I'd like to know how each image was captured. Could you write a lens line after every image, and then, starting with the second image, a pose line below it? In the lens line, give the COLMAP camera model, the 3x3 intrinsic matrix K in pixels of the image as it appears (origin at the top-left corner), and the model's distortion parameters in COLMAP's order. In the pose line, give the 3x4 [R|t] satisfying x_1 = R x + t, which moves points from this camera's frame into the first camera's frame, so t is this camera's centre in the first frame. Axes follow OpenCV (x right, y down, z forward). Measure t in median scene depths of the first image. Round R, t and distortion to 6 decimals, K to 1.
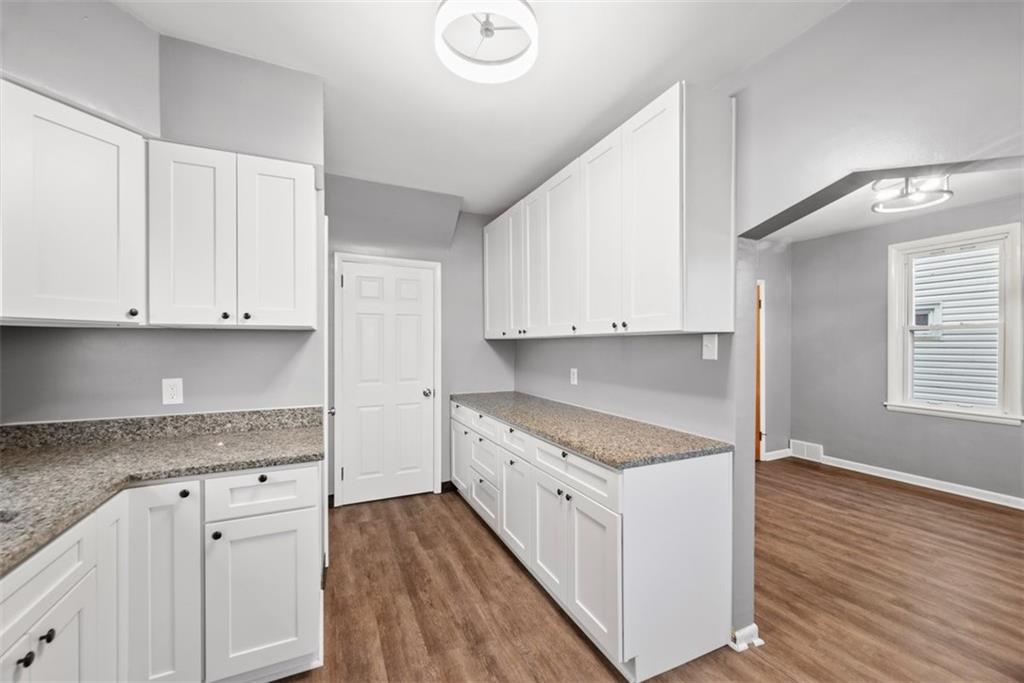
lens RADIAL K [[405.6, 0, 512.4], [0, 405.6, 346.1], [0, 0, 1]] dist [-0.000915, 0.000301]
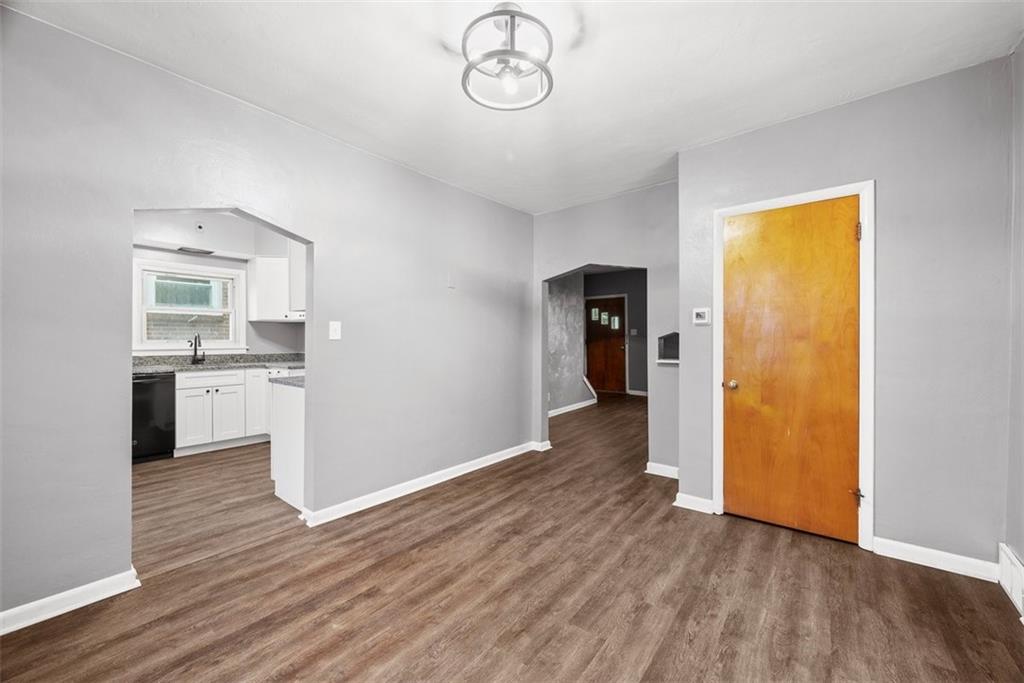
lens RADIAL K [[405.6, 0, 510.0], [0, 405.6, 339.4], [0, 0, 1]] dist [-0.000915, 0.000301]
pose [[0.433572, 0.003225, -0.901113, 1.969500], [-0.000064, 0.999994, 0.003549, 0.063512], [0.901119, -0.001481, 0.433570, 0.908882]]
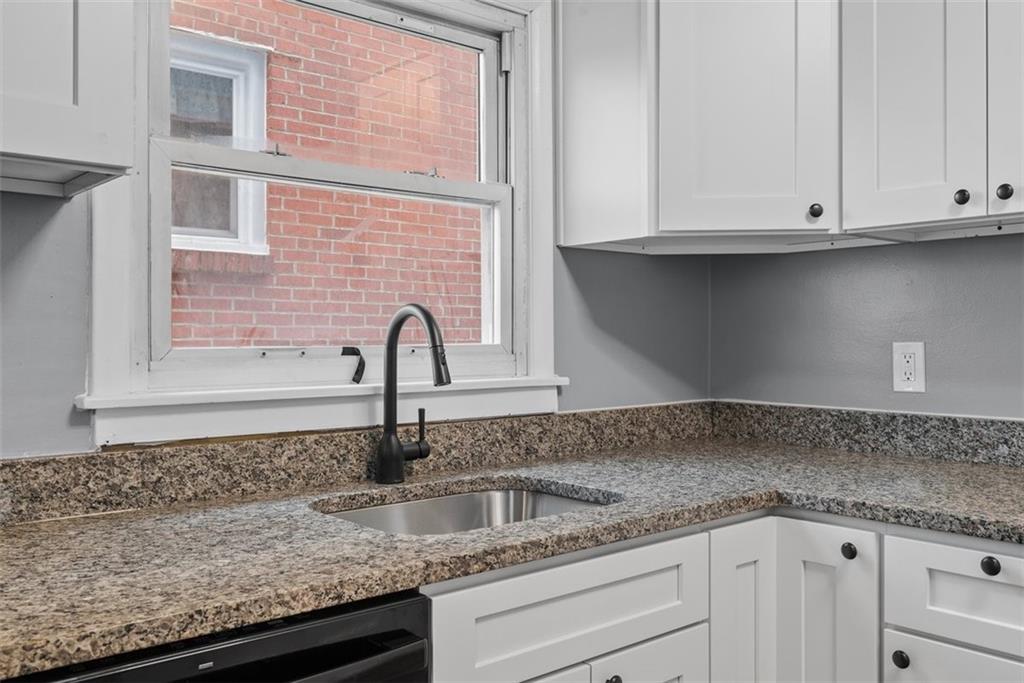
lens RADIAL K [[887.0, 0, 505.6], [0, 887.0, 334.2], [0, 0, 1]] dist [-0.012310, 0.012022]
pose [[0.257780, 0.003012, -0.966199, 0.097404], [-0.000688, 0.999995, 0.002934, 0.063068], [0.966203, -0.000092, 0.257781, 0.209126]]
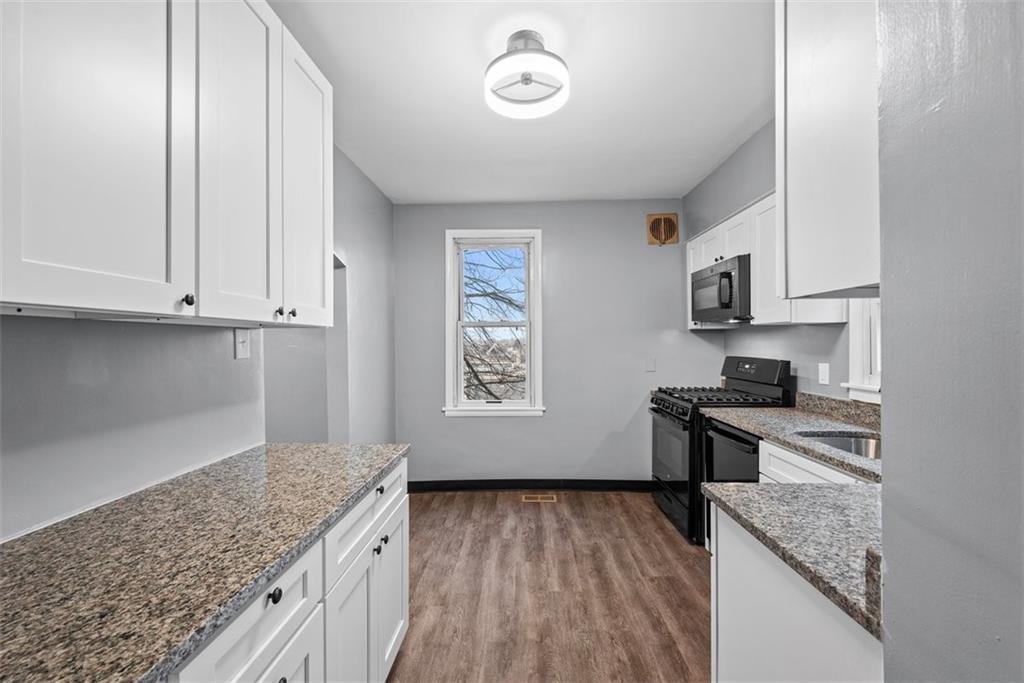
lens RADIAL K [[421.6, 0, 514.3], [0, 421.6, 341.9], [0, 0, 1]] dist [0.000254, 0.000063]
pose [[-0.895446, 0.007334, 0.445109, -0.393437], [0.008162, 0.999967, -0.000057, 0.001090], [-0.445095, 0.003582, -0.895476, 1.445830]]
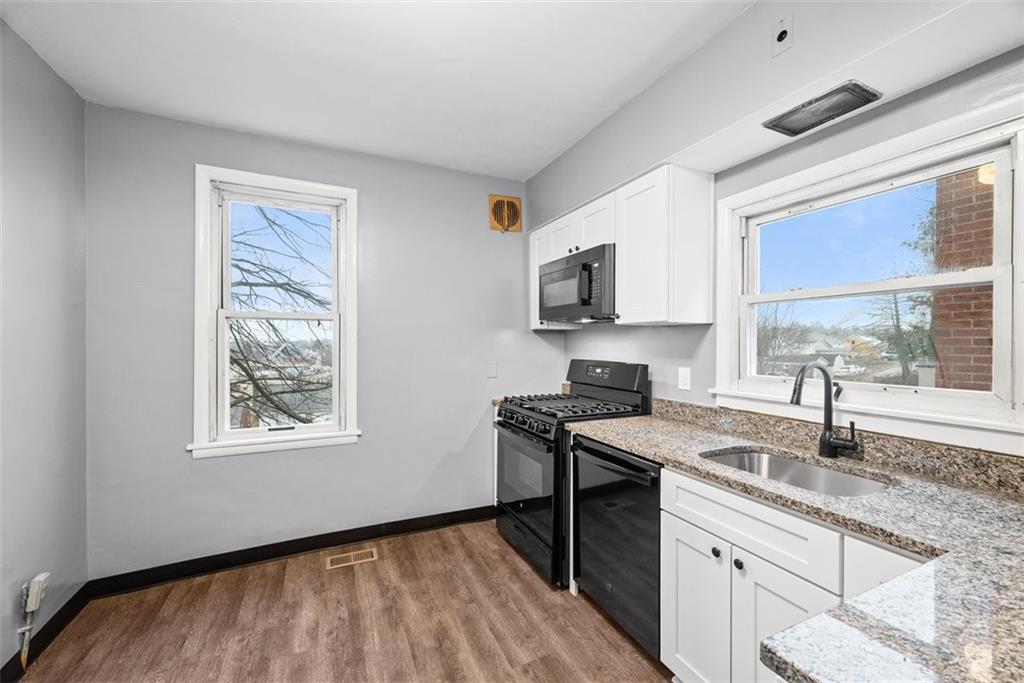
lens RADIAL K [[405.6, 0, 513.6], [0, 405.6, 343.6], [0, 0, 1]] dist [-0.000915, 0.000301]
pose [[-0.999994, 0.000968, 0.003400, -0.196833], [0.000979, 0.999994, 0.003177, 0.002619], [-0.003397, 0.003180, -0.999989, 1.058225]]
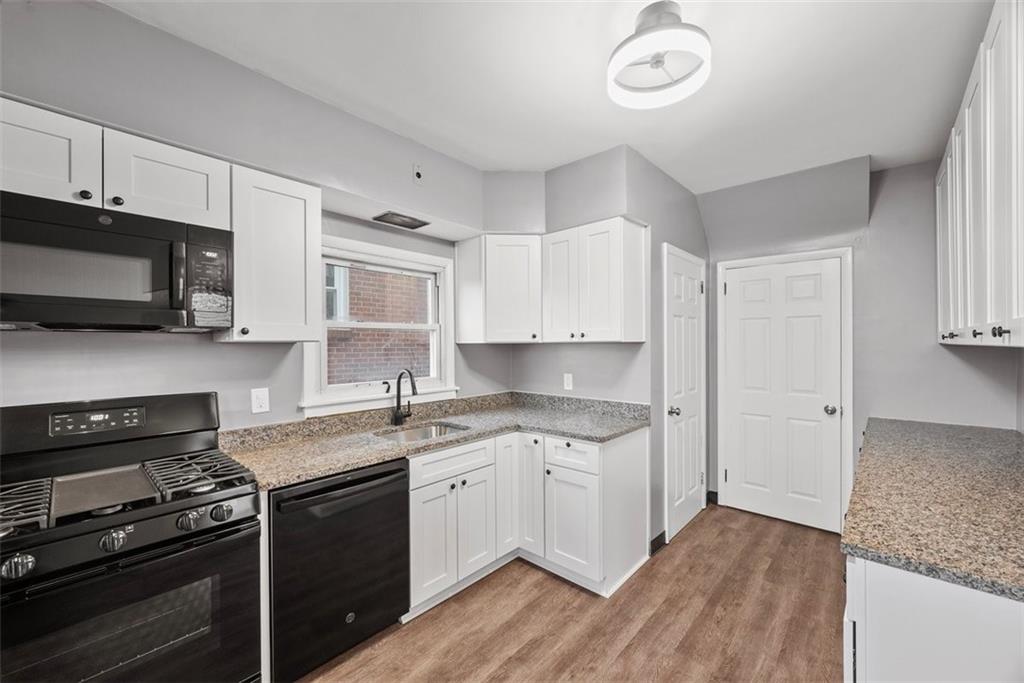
lens RADIAL K [[405.6, 0, 511.3], [0, 405.6, 345.0], [0, 0, 1]] dist [-0.000915, 0.000301]
pose [[0.385146, 0.004149, -0.922846, 0.513256], [0.004143, 0.999972, 0.006224, -0.041055], [0.922846, -0.006220, 0.385118, 0.164541]]
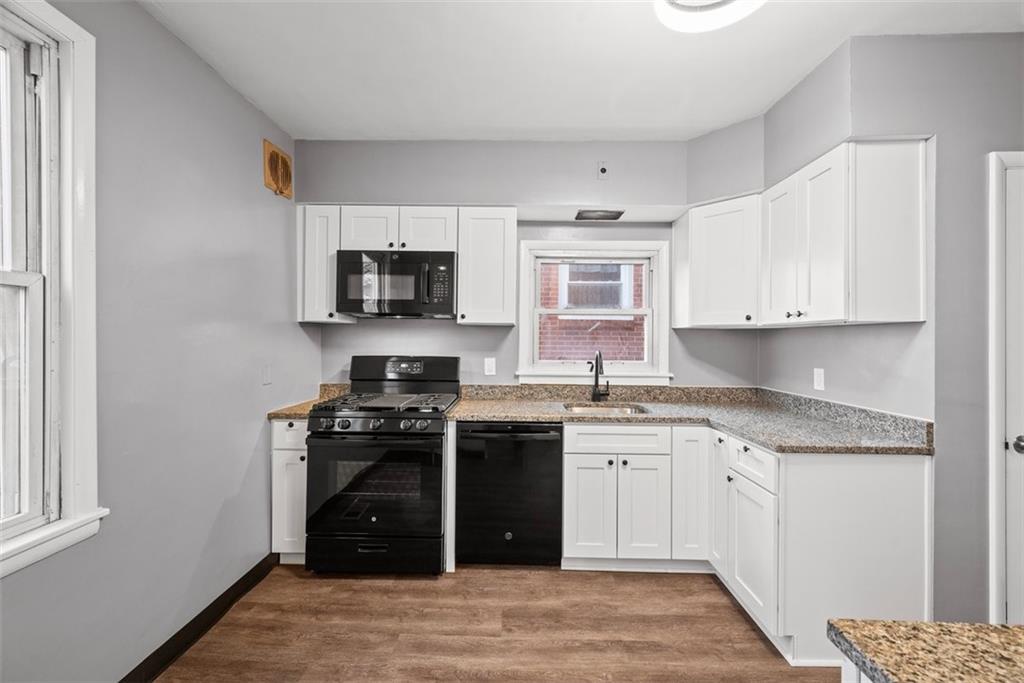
lens RADIAL K [[405.6, 0, 508.5], [0, 405.6, 336.6], [0, 0, 1]] dist [-0.000915, 0.000301]
pose [[-0.446333, -0.006340, -0.894845, 0.587827], [-0.008279, 0.999961, -0.002956, -0.002016], [0.894829, 0.006089, -0.446368, 0.664603]]
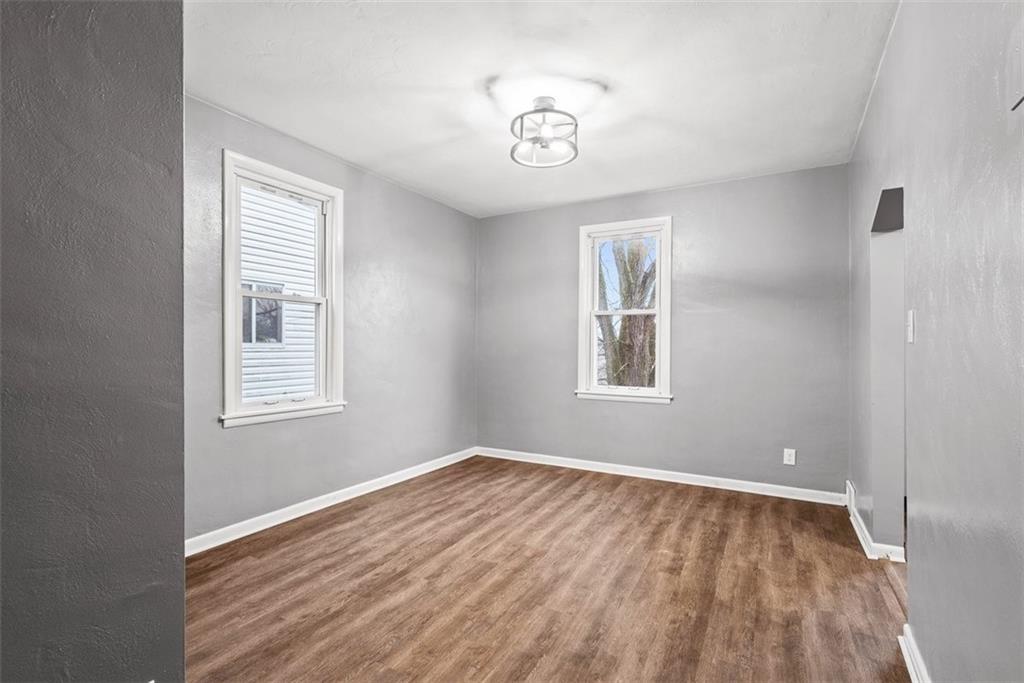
lens RADIAL K [[474.6, 0, 514.8], [0, 474.6, 345.2], [0, 0, 1]] dist [-0.002637, 0.000108]
pose [[-0.578976, 0.001889, 0.815342, 0.226489], [-0.002106, 0.999991, -0.003812, 0.078991], [-0.815342, -0.003924, -0.578967, 2.066979]]
